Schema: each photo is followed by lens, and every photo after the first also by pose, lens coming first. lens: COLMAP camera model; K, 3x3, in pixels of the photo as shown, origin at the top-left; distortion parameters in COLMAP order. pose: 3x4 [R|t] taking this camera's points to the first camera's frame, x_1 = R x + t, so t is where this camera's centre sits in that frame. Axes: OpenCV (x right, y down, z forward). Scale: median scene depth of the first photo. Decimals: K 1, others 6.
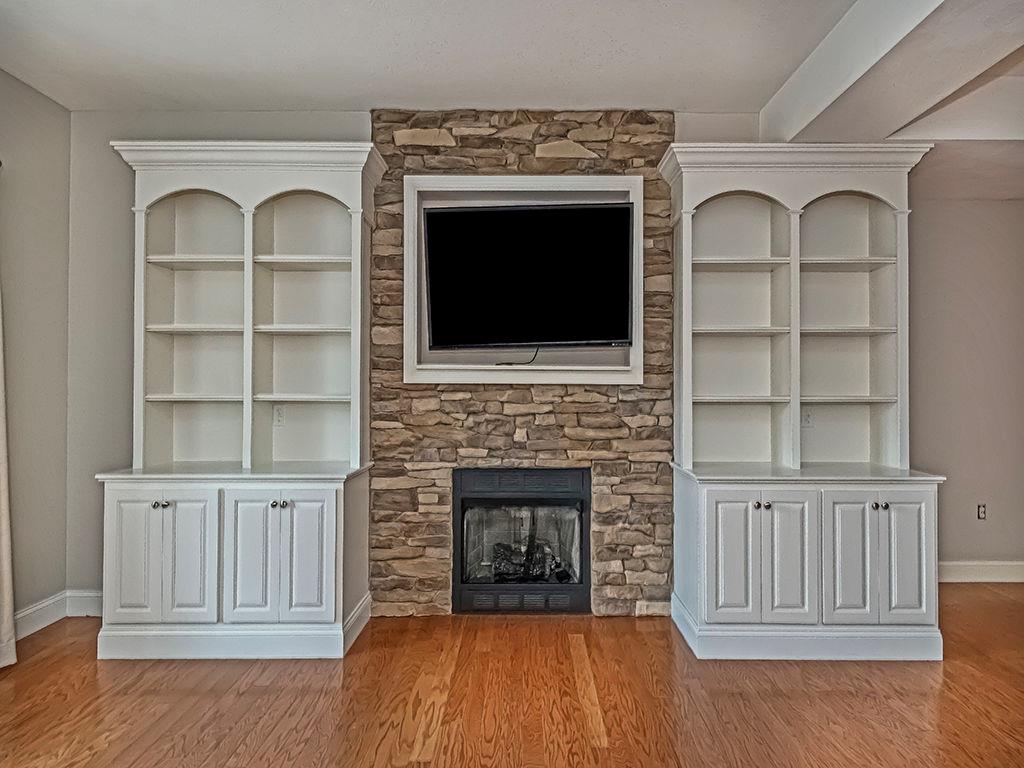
lens RADIAL K [[573.6, 0, 516.9], [0, 573.6, 376.0], [0, 0, 1]] dist [0.011920, -0.000960]
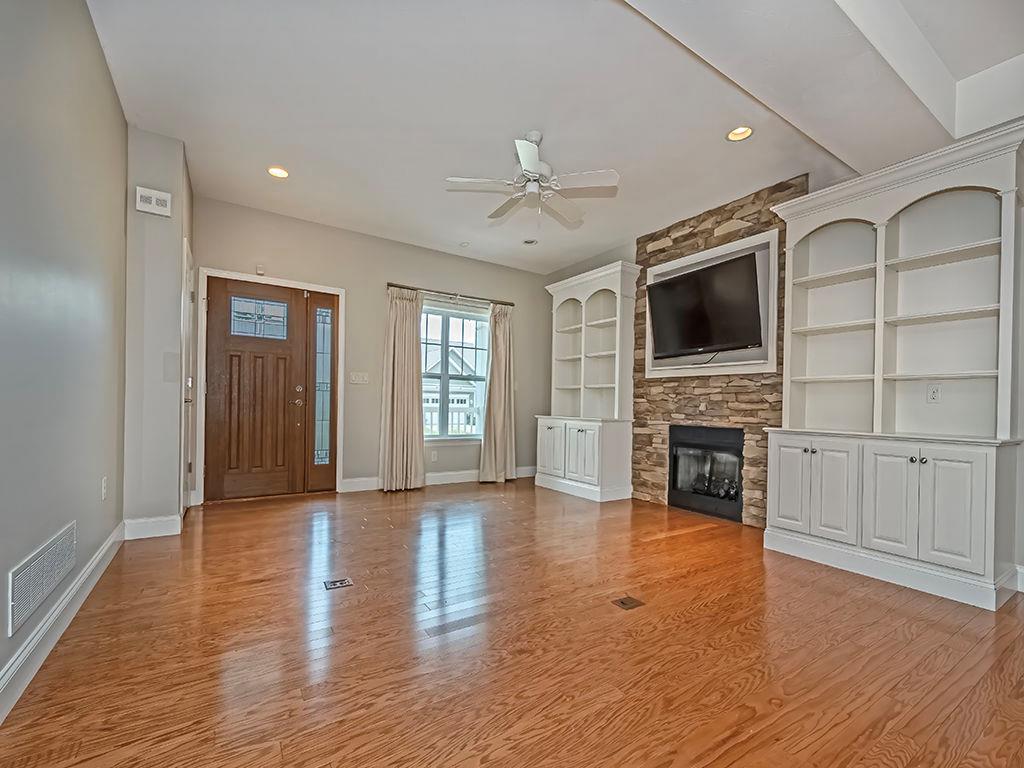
lens RADIAL K [[448.7, 0, 514.2], [0, 448.7, 406.6], [0, 0, 1]] dist [0.002618, -0.000057]
pose [[0.541855, 0.012098, -0.840385, 0.809113], [-0.008614, 0.999924, 0.008841, 0.095868], [0.840428, 0.002448, 0.541918, -0.171300]]
